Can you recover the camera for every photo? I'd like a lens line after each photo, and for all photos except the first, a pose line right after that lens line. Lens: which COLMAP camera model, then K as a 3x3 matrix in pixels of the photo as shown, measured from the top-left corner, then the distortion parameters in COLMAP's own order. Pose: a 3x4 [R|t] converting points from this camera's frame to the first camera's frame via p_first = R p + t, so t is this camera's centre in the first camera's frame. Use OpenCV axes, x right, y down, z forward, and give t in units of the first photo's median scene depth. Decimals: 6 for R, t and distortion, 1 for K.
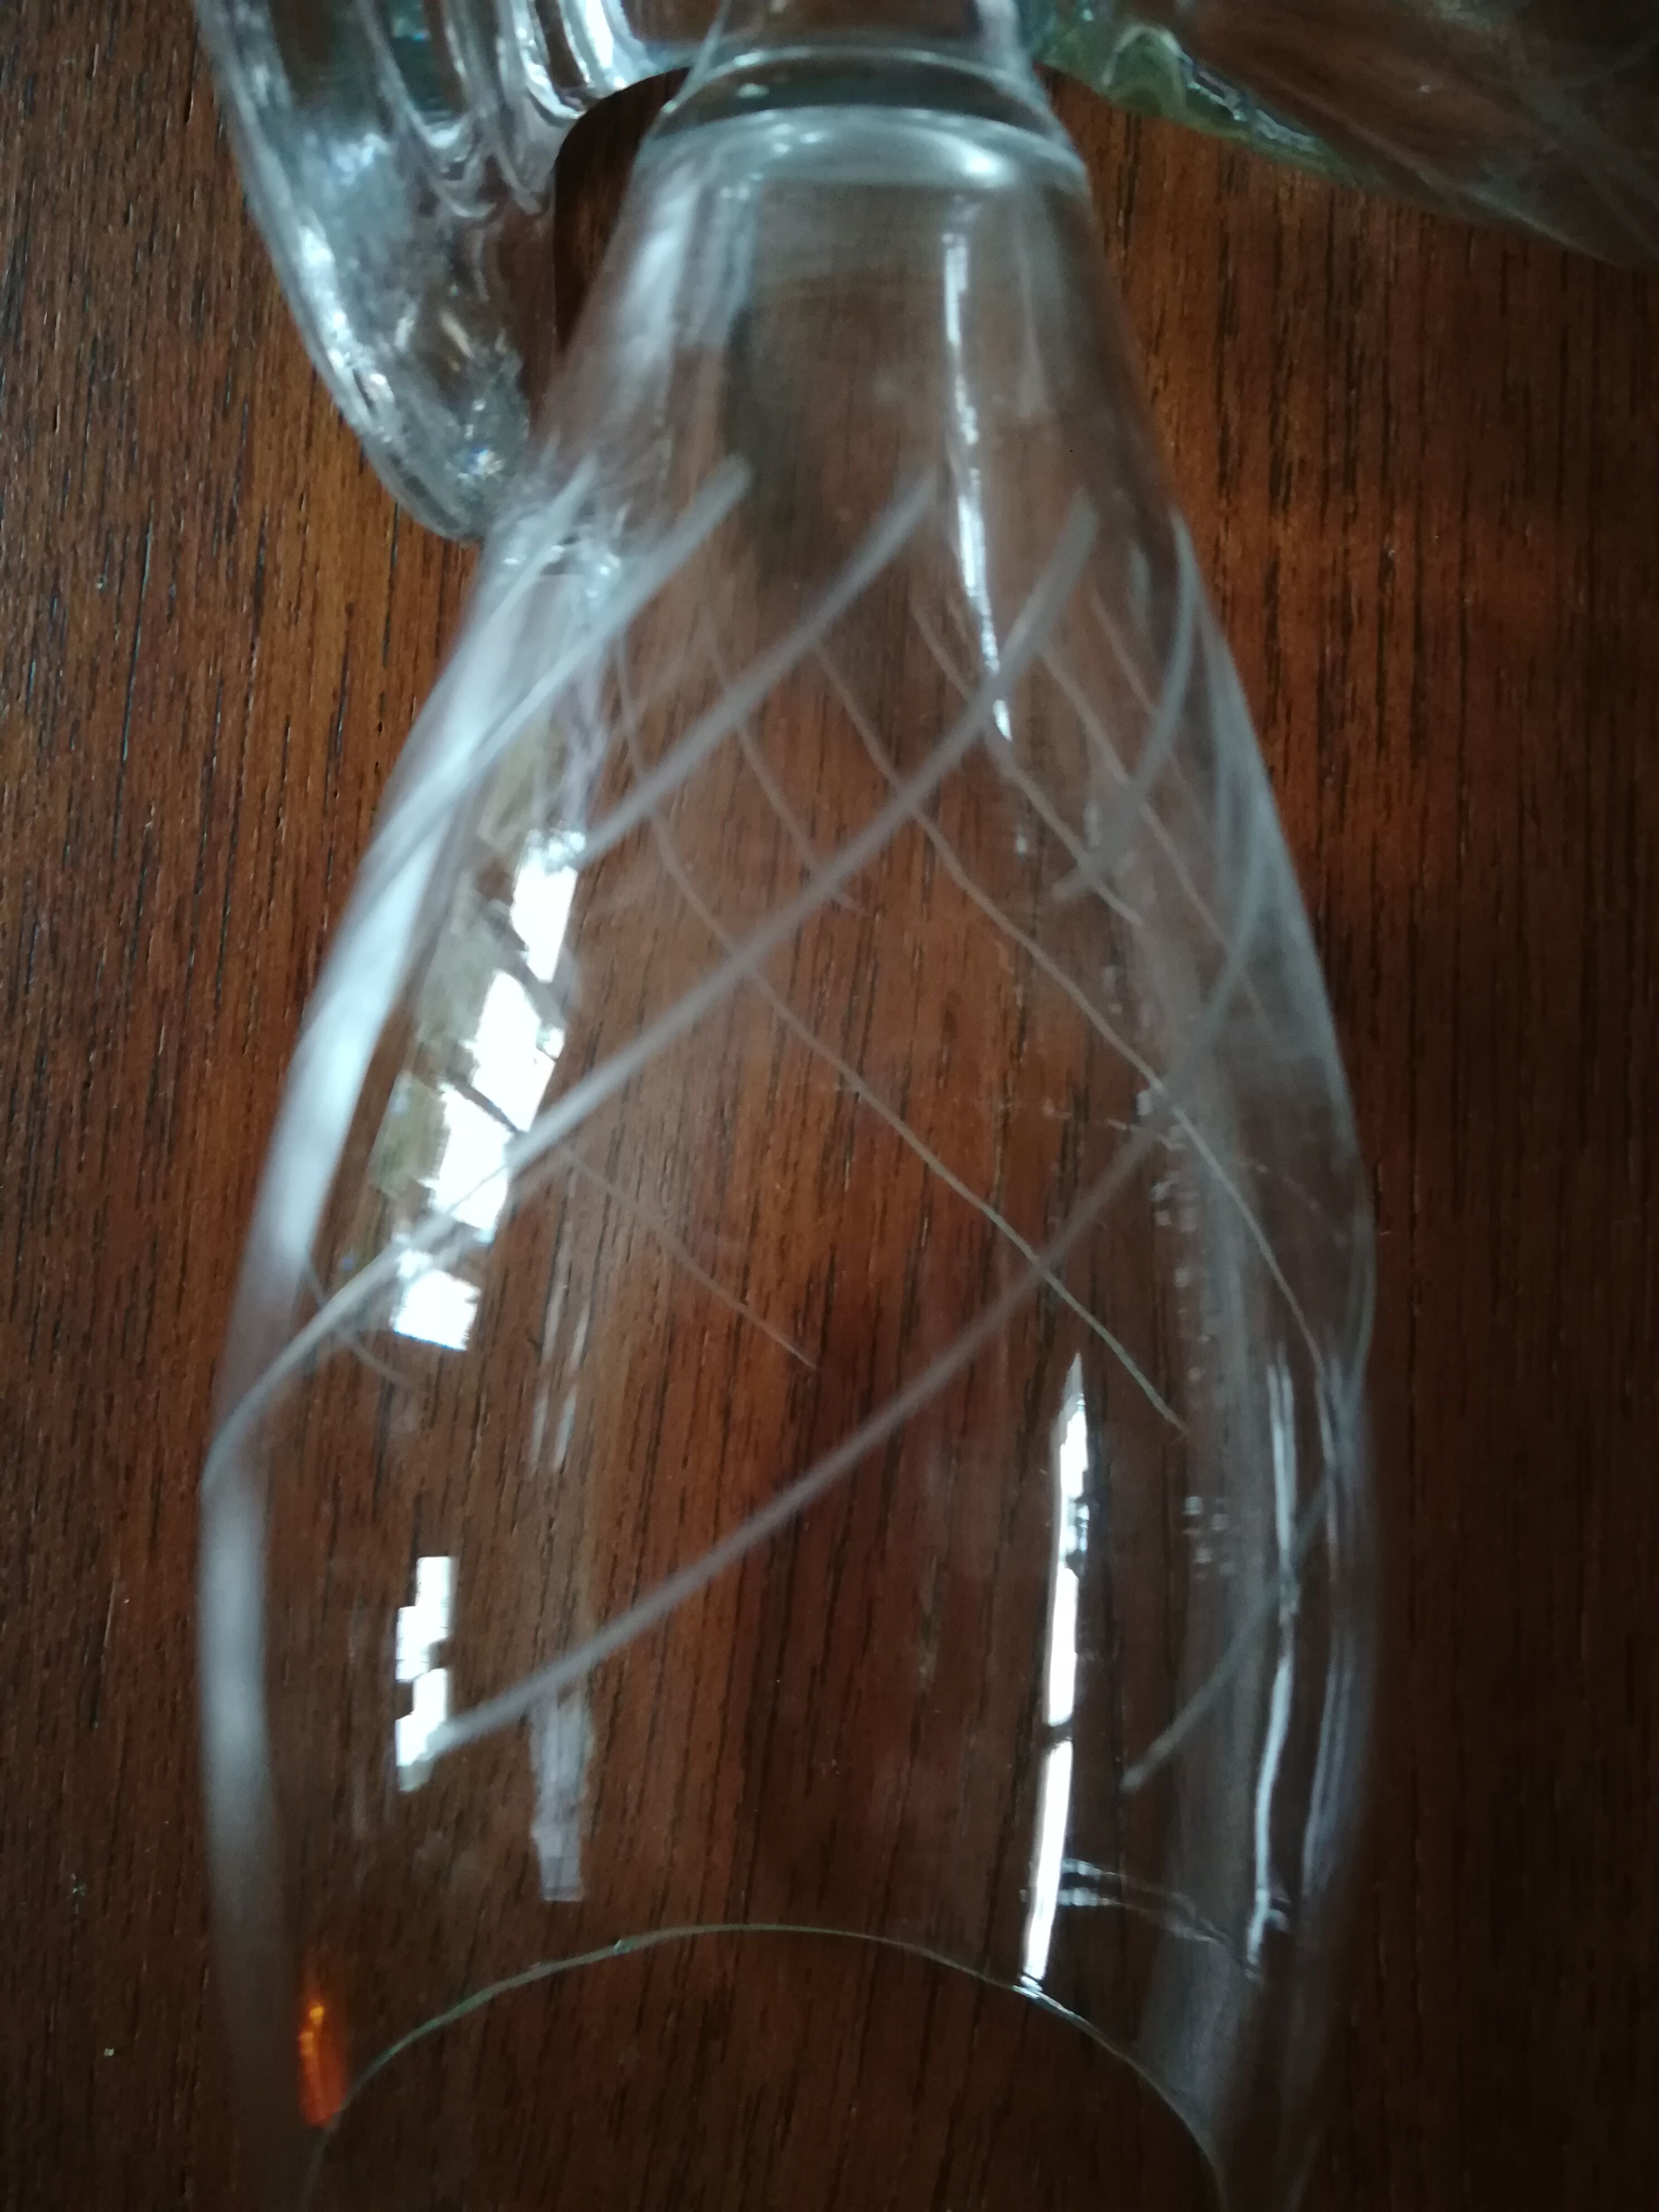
lens RADIAL K [[1722.2, 0, 829.4], [0, 1722.2, 1104.9], [0, 0, 1]] dist [0.032932, -0.062928]
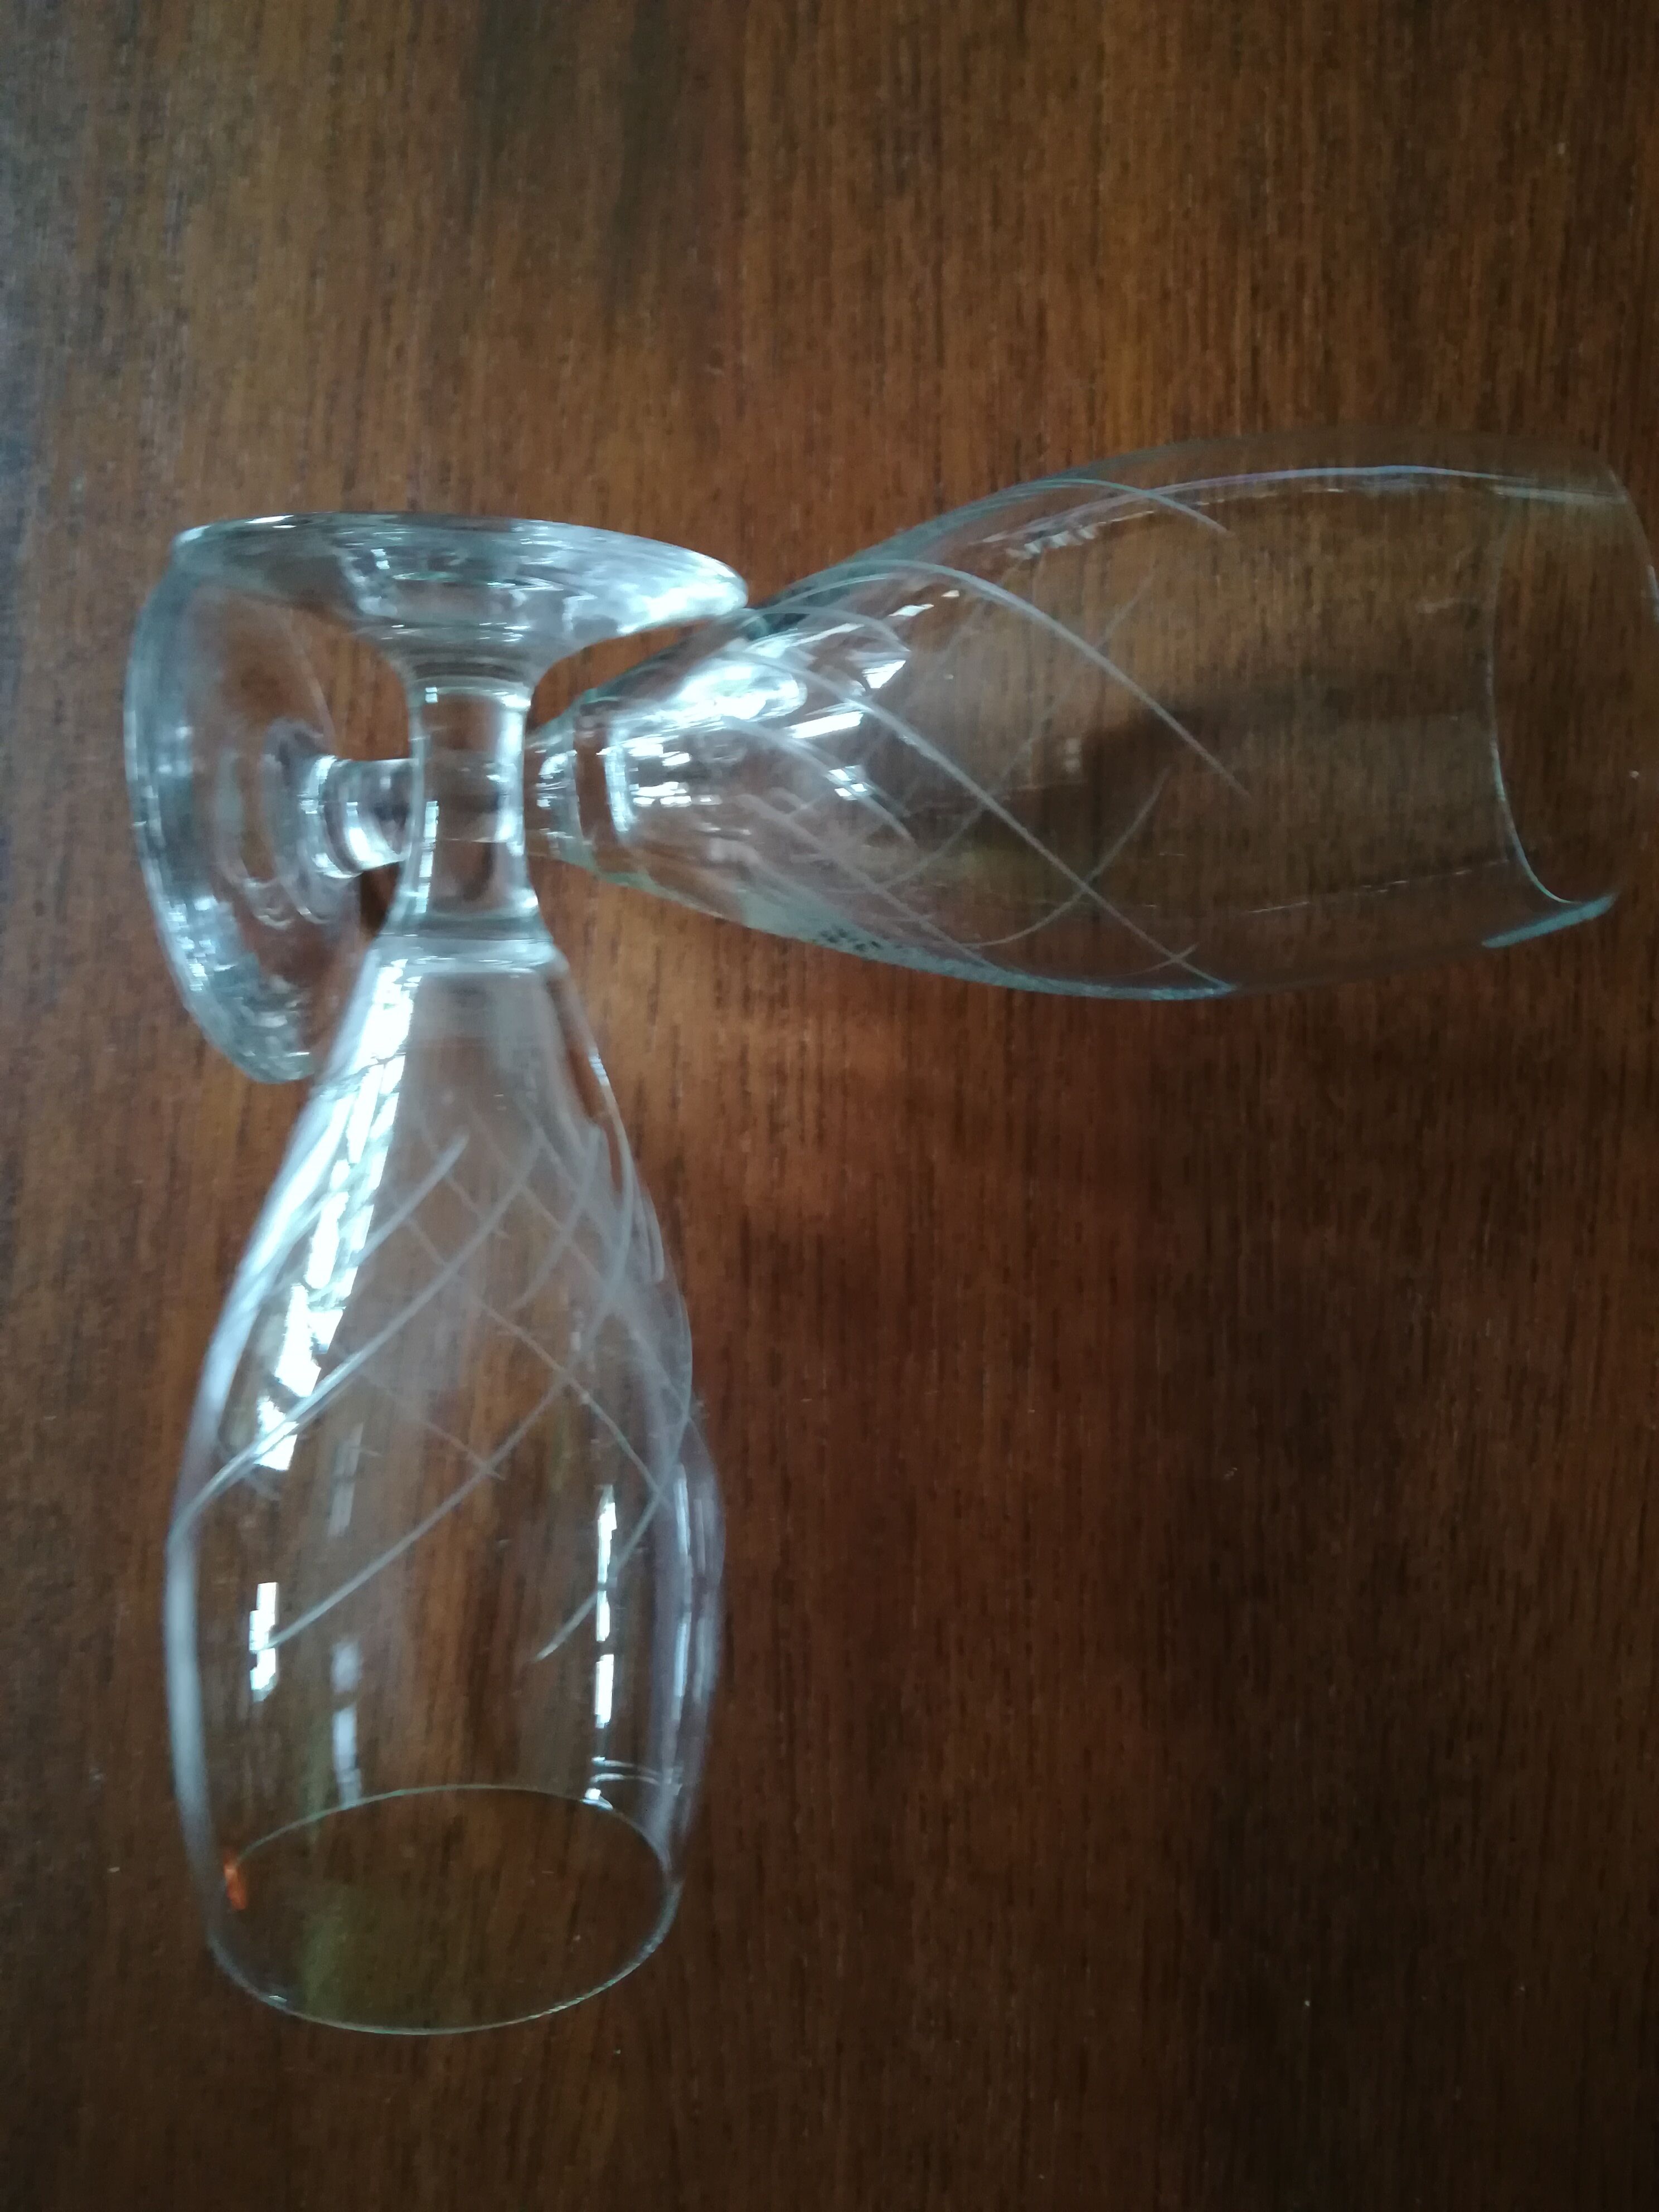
lens RADIAL K [[1722.2, 0, 830.7], [0, 1722.2, 1121.2], [0, 0, 1]] dist [0.032932, -0.062928]
pose [[0.999558, -0.009726, 0.028106, 0.297366], [0.010311, 0.999731, -0.020752, -0.190182], [-0.027897, 0.021032, 0.999390, -0.880149]]
